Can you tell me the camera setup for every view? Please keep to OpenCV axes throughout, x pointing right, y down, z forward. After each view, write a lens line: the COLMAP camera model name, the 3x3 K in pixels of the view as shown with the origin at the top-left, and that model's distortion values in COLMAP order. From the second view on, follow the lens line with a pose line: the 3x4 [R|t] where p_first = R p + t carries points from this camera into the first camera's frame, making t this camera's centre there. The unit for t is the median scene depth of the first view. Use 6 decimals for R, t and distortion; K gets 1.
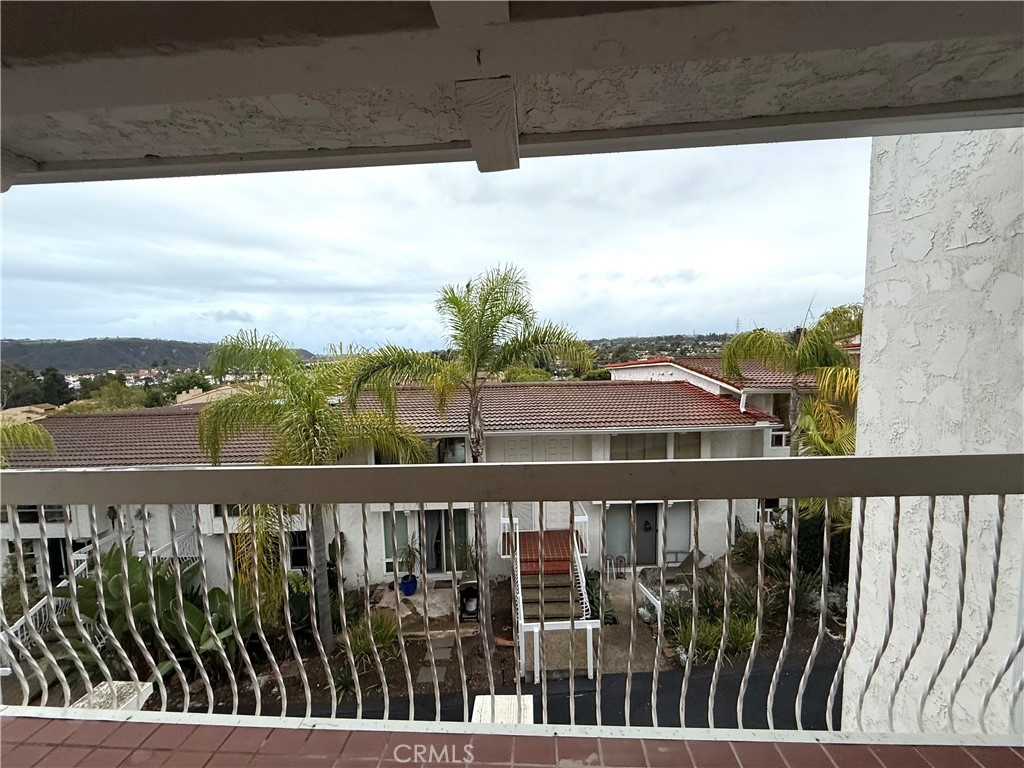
lens RADIAL K [[407.5, 0, 510.2], [0, 407.5, 384.0], [0, 0, 1]] dist [-0.000477, -0.000227]
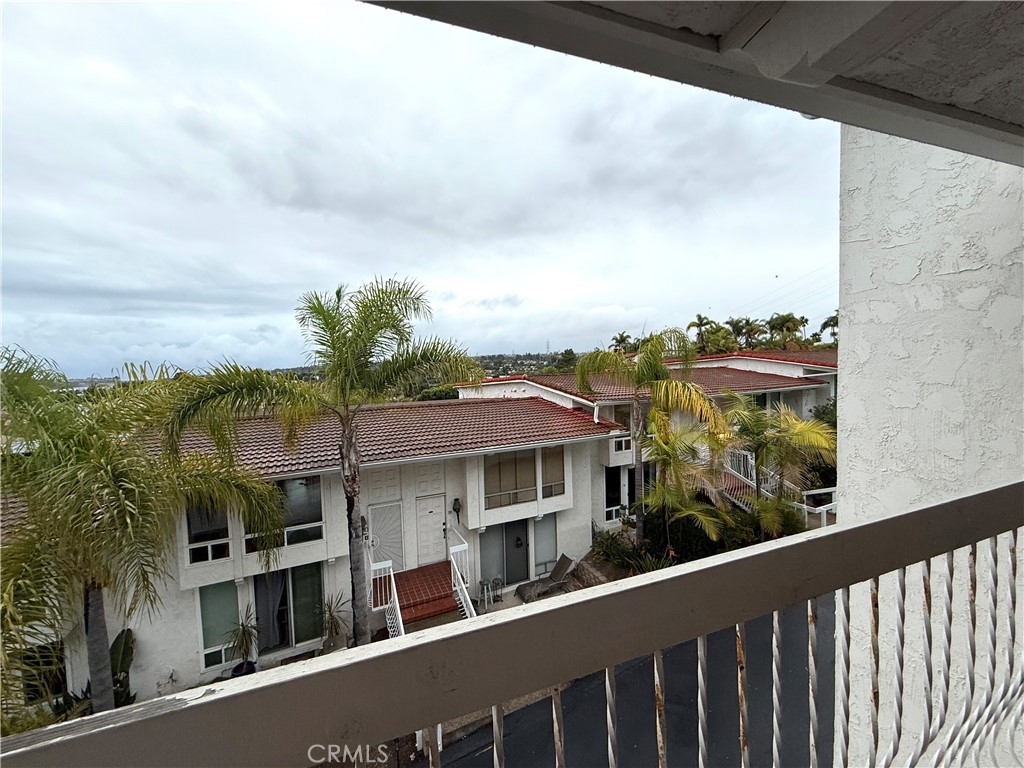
lens RADIAL K [[407.7, 0, 509.6], [0, 407.7, 384.0], [0, 0, 1]] dist [-0.001507, 0.000149]
pose [[0.915890, -0.024330, 0.400692, -0.080921], [0.043108, 0.998351, -0.037914, -0.004494], [-0.399109, 0.051998, 0.915428, 0.069669]]
